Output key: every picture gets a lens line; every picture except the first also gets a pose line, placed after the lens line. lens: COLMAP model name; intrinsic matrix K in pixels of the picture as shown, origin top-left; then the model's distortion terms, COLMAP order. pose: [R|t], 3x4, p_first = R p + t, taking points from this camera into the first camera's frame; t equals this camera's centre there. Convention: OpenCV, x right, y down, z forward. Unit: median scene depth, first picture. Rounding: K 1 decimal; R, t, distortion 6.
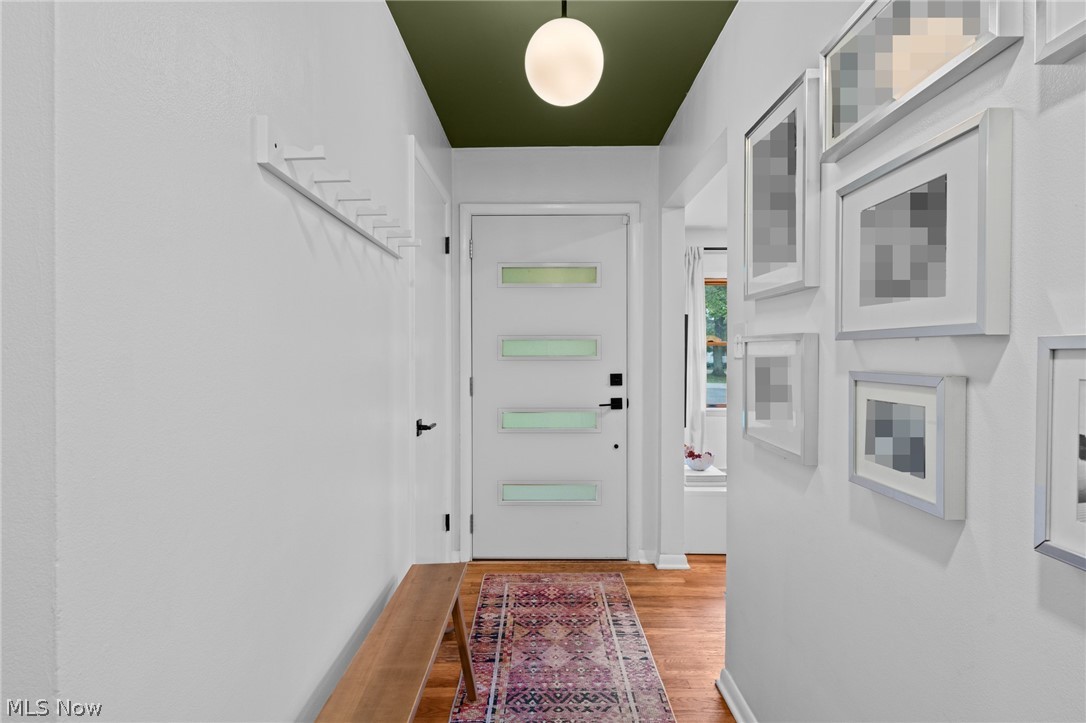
lens RADIAL K [[568.9, 0, 543.4], [0, 568.9, 360.9], [0, 0, 1]] dist [-0.013276, -0.000118]
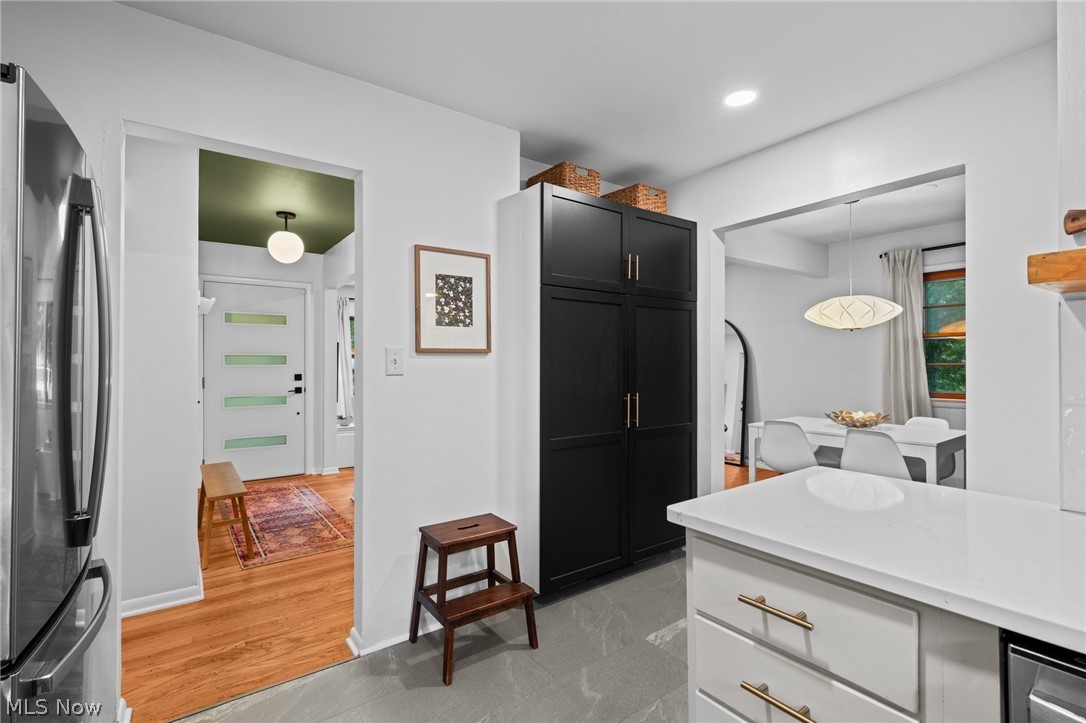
lens RADIAL K [[482.0, 0, 532.3], [0, 482.0, 360.7], [0, 0, 1]] dist [0.000768, 0.000032]
pose [[0.809958, 0.003238, 0.586479, -0.176788], [0.005319, 0.999903, -0.012866, 0.002715], [-0.586463, 0.013540, 0.809863, -0.729645]]
